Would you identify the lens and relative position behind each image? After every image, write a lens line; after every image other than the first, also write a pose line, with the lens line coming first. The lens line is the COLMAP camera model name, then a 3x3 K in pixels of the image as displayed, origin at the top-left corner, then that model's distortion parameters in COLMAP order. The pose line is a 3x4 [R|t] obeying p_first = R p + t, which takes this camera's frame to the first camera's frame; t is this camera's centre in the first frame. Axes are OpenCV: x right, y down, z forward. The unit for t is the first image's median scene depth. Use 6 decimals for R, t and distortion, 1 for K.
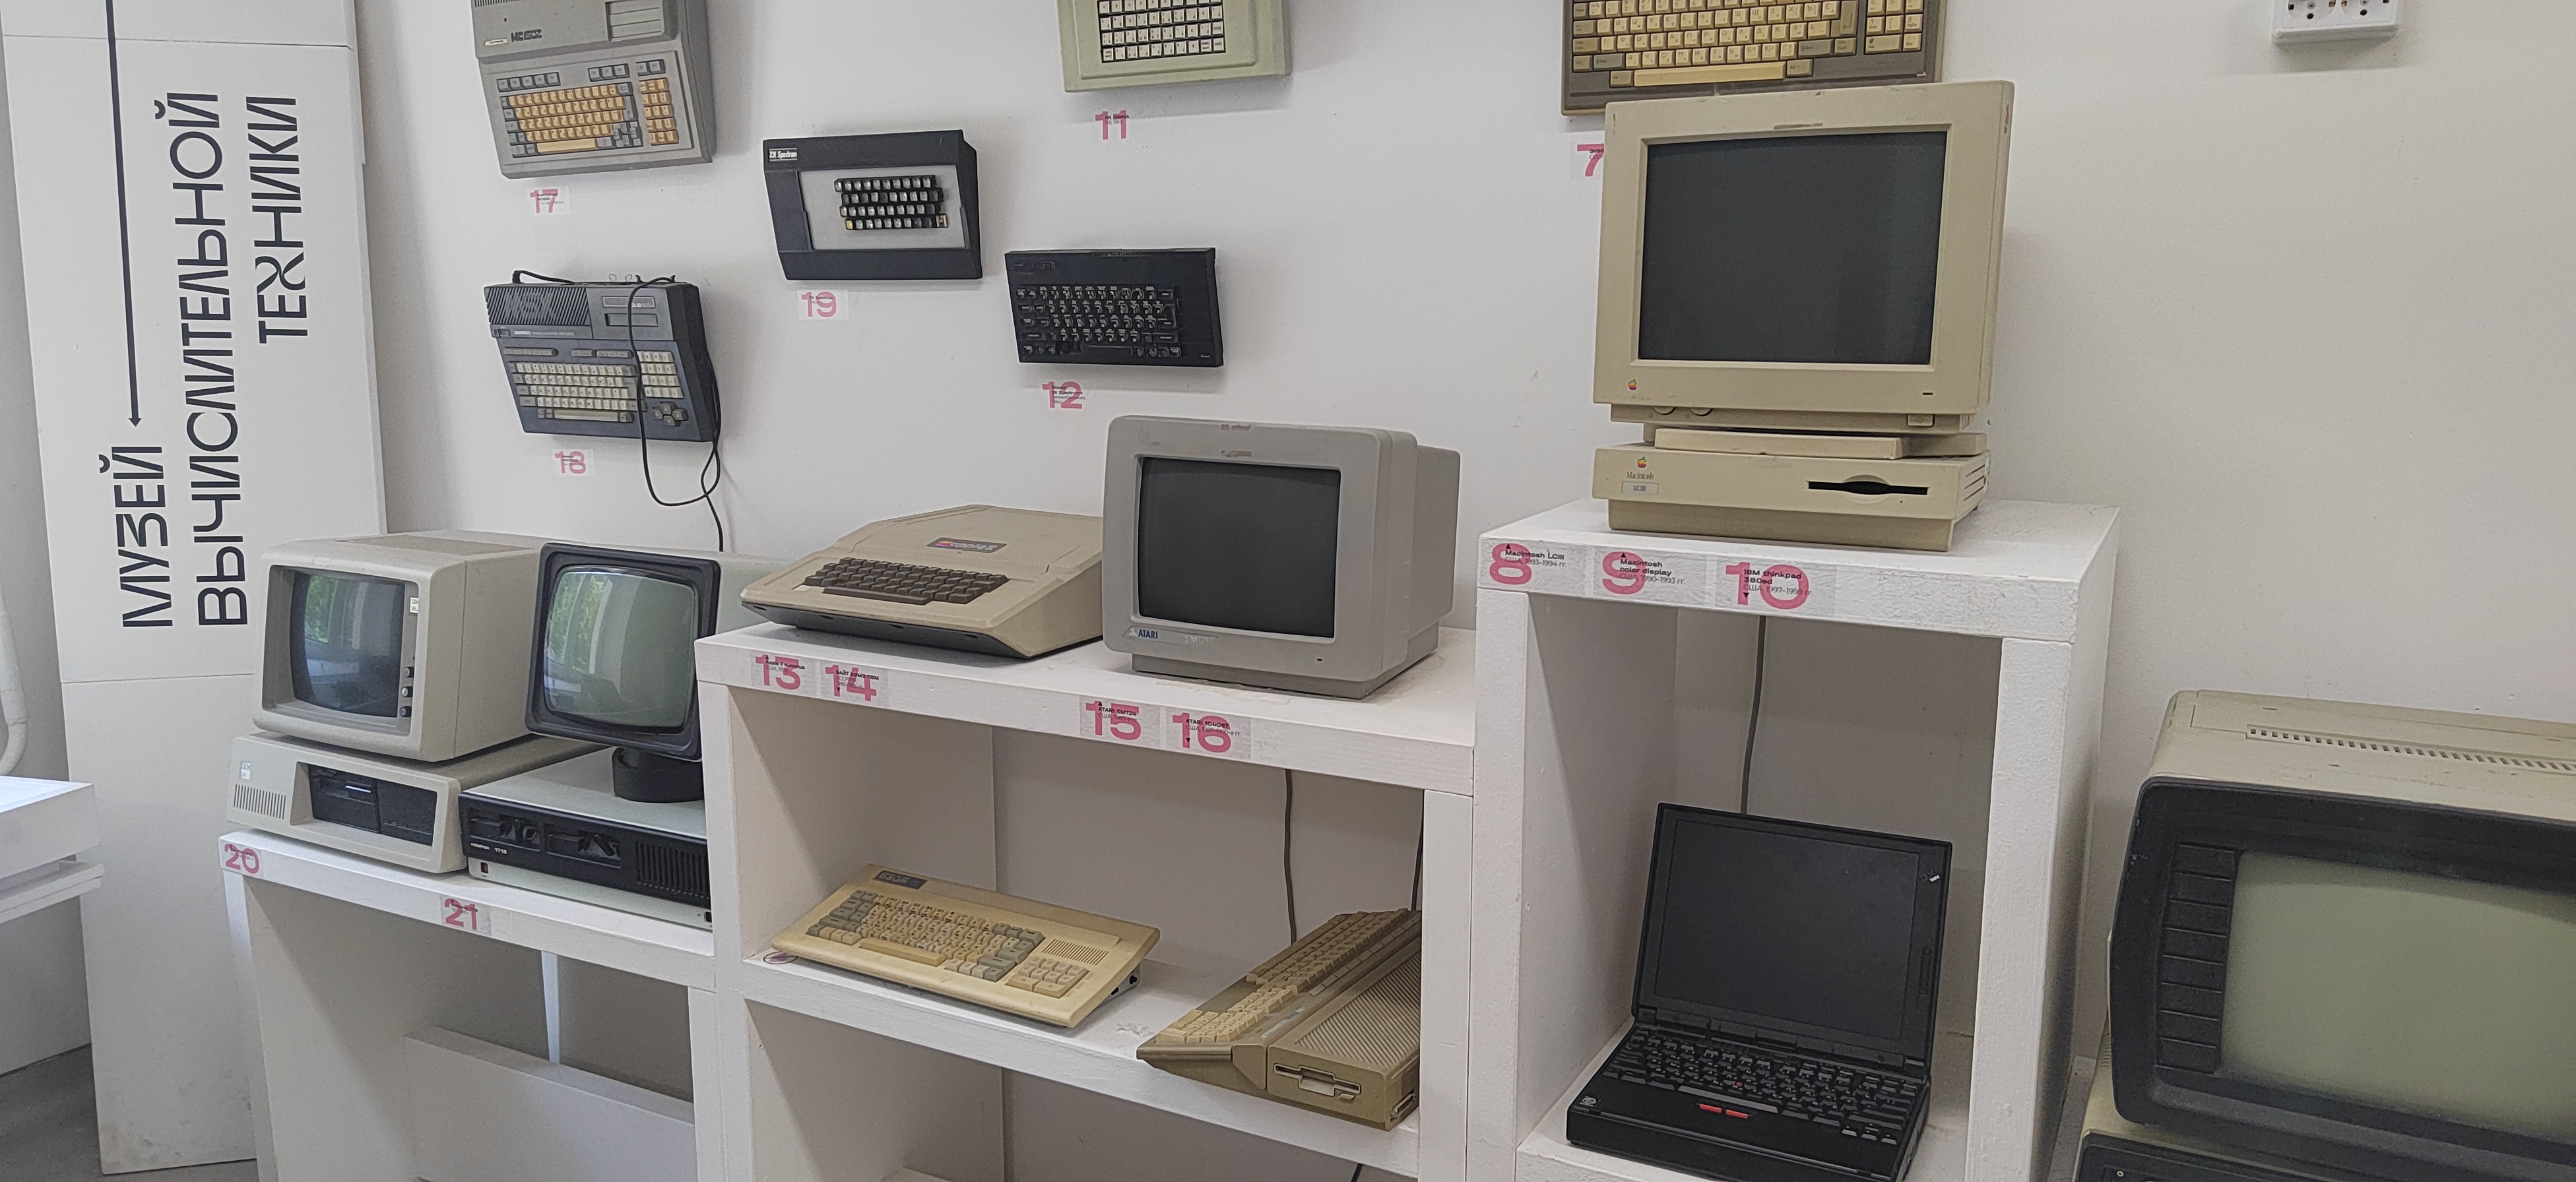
lens RADIAL K [[1770.5, 0, 1278.1], [0, 1770.5, 591.0], [0, 0, 1]] dist [0.036085, -0.006628]
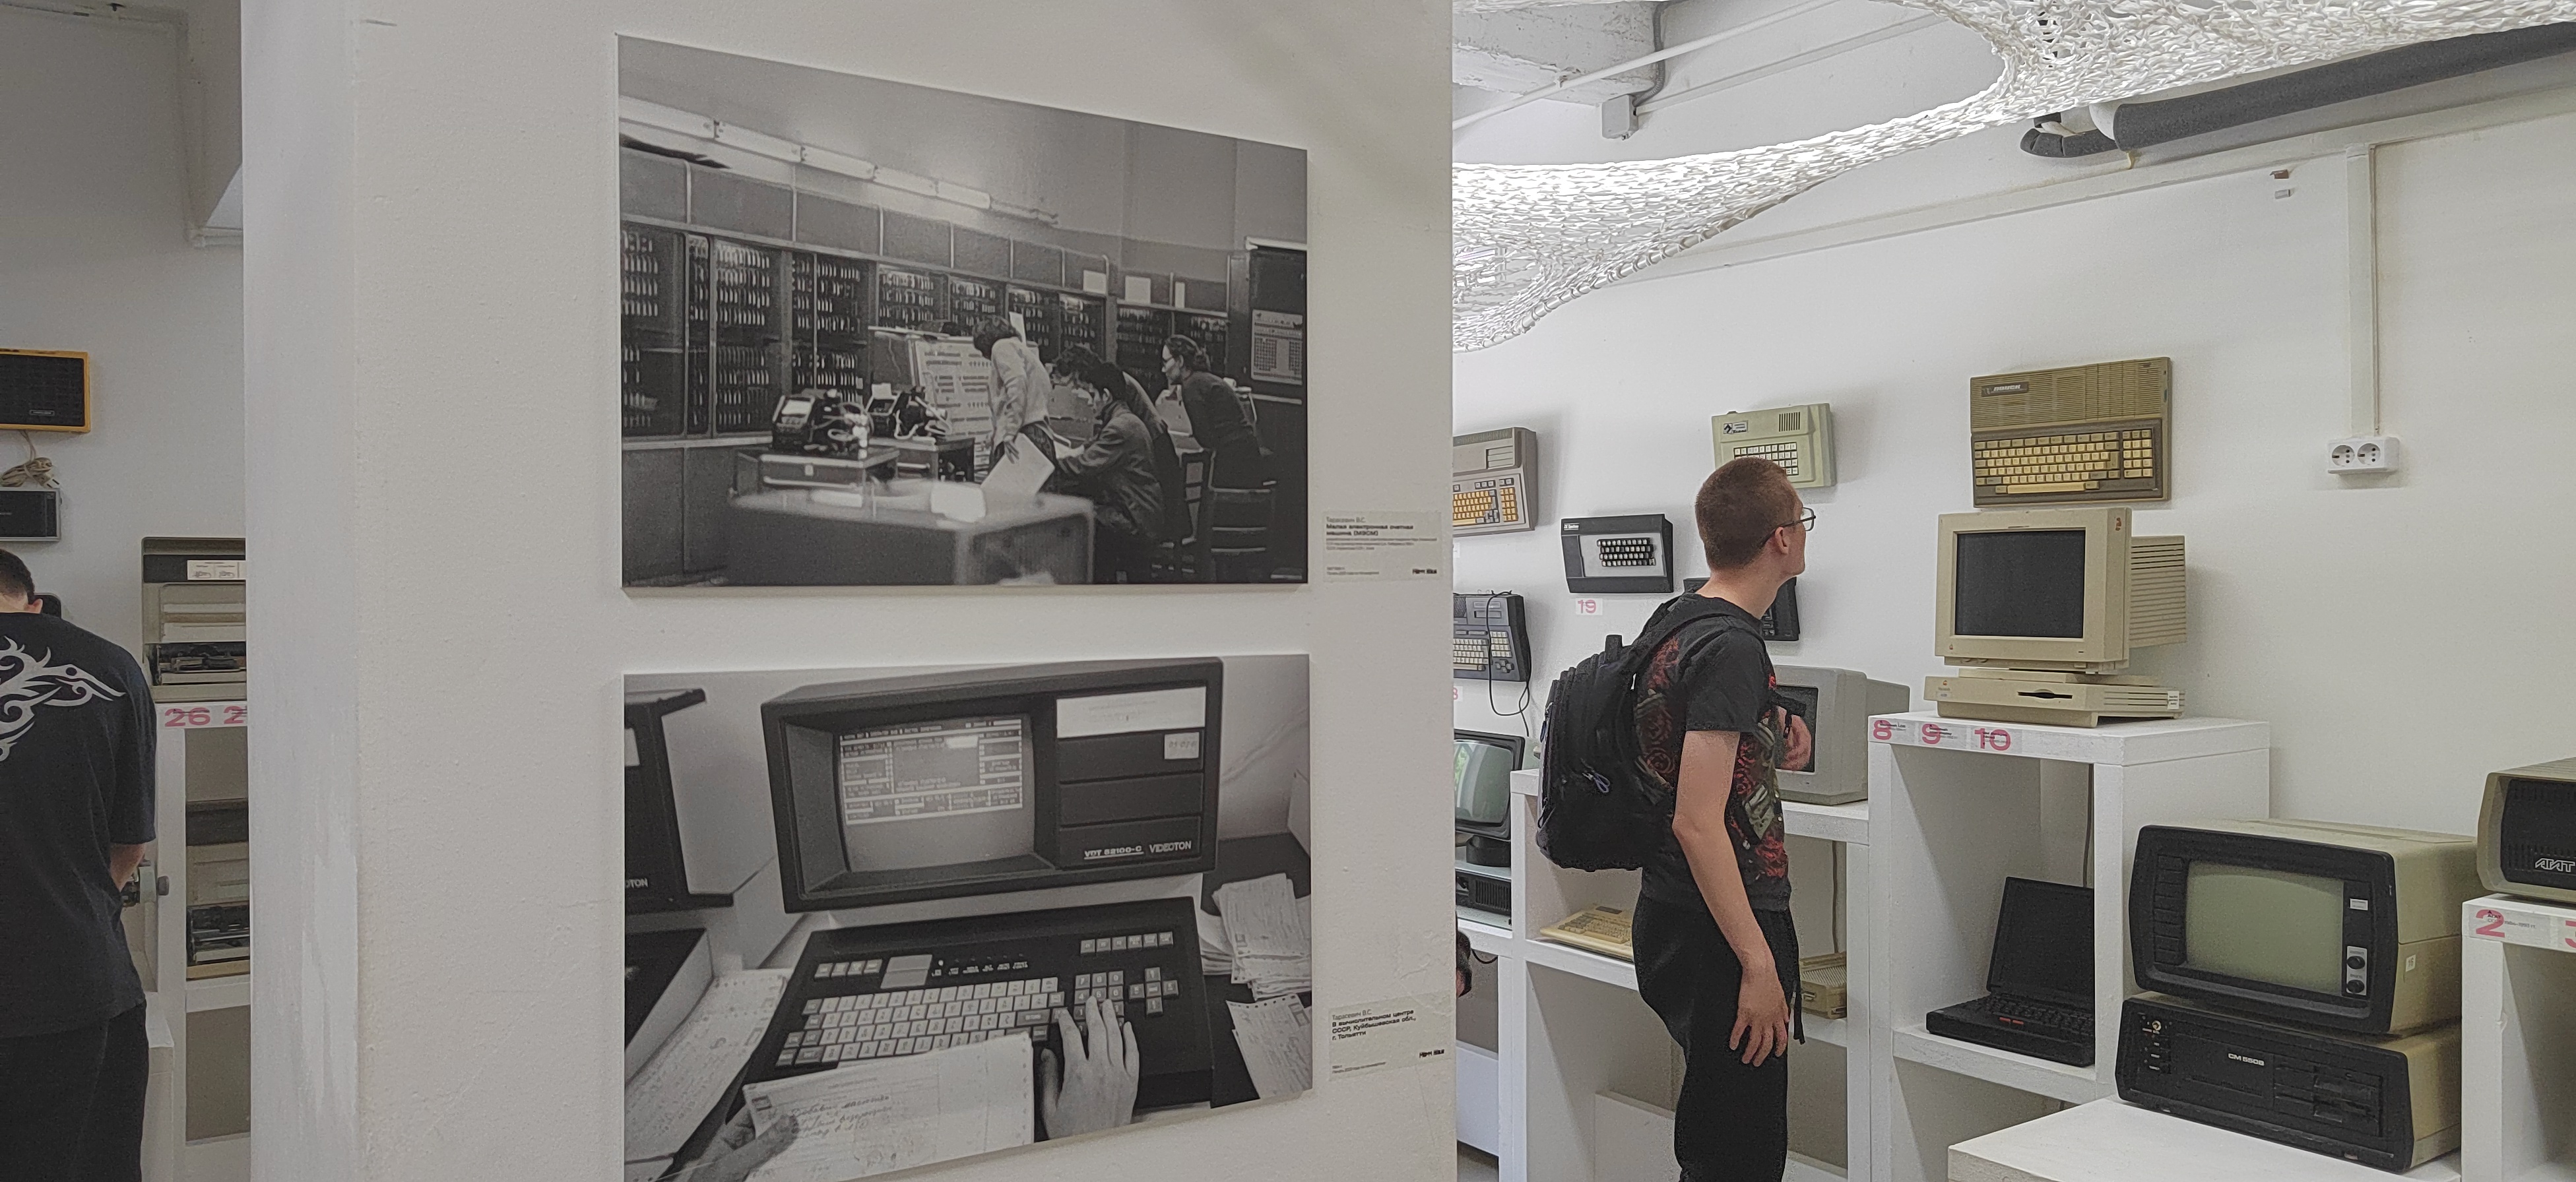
lens RADIAL K [[1770.5, 0, 1292.5], [0, 1770.5, 595.6], [0, 0, 1]] dist [0.036085, -0.006628]
pose [[0.901430, 0.002738, -0.432917, 0.299756], [-0.074136, 0.986185, -0.148131, 0.139183], [0.426531, 0.165624, 0.889179, -0.870309]]
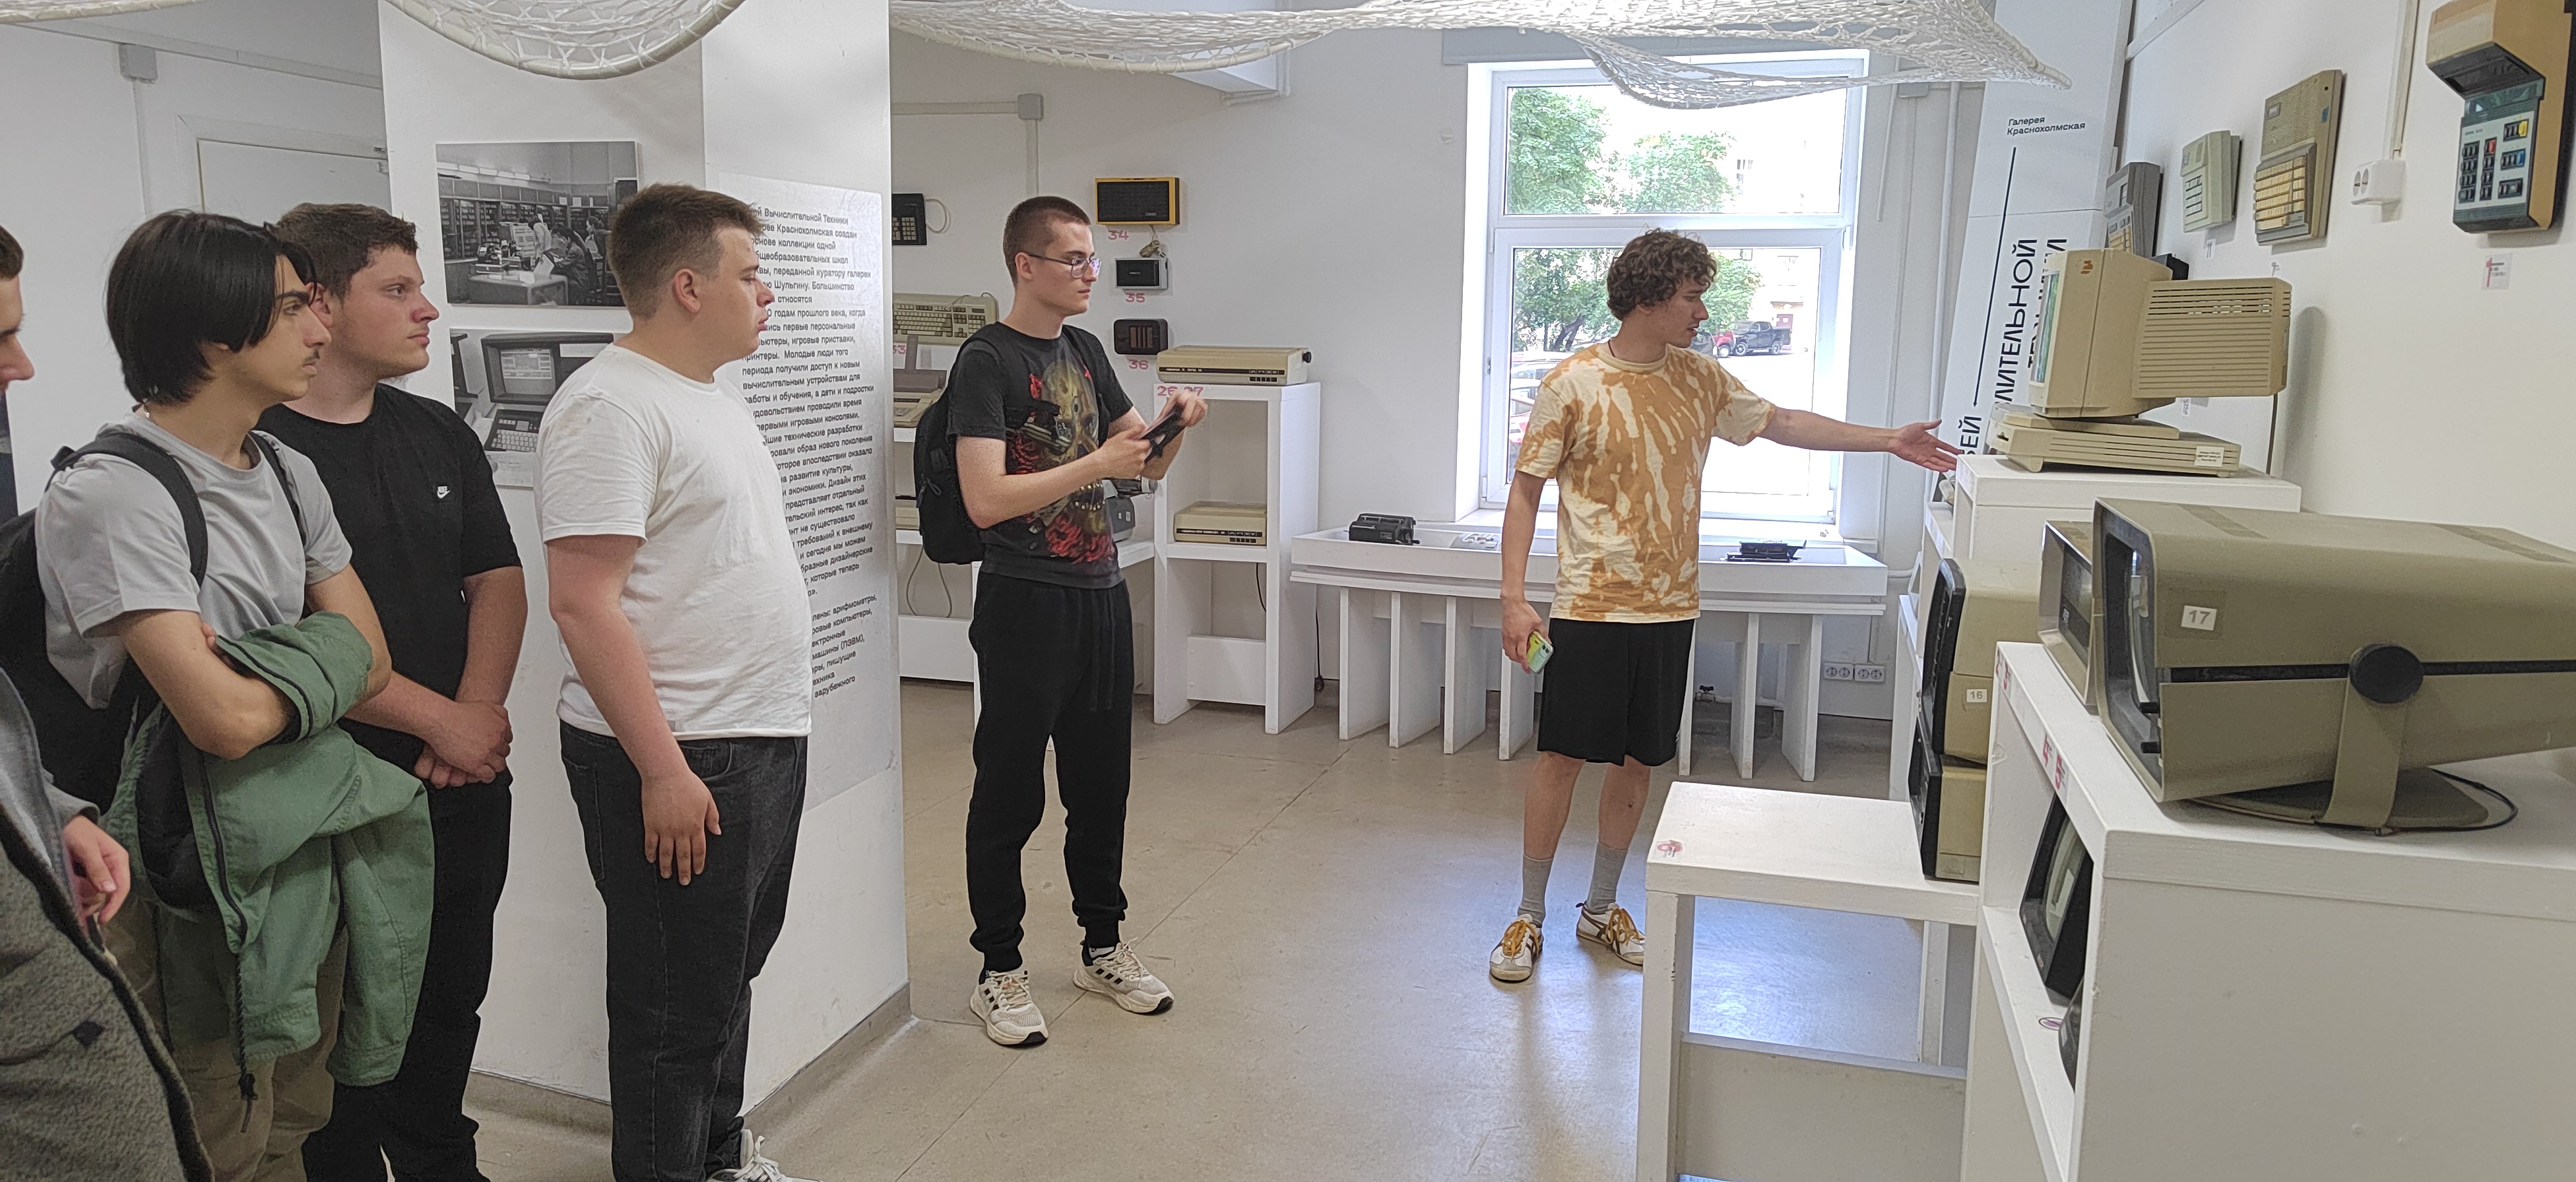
lens RADIAL K [[1770.5, 0, 1289.7], [0, 1770.5, 593.0], [0, 0, 1]] dist [0.036085, -0.006628]
pose [[0.194964, 0.157180, -0.968134, 1.577649], [-0.184232, 0.975375, 0.121254, 0.014147], [0.963352, 0.154721, 0.219121, -0.186210]]
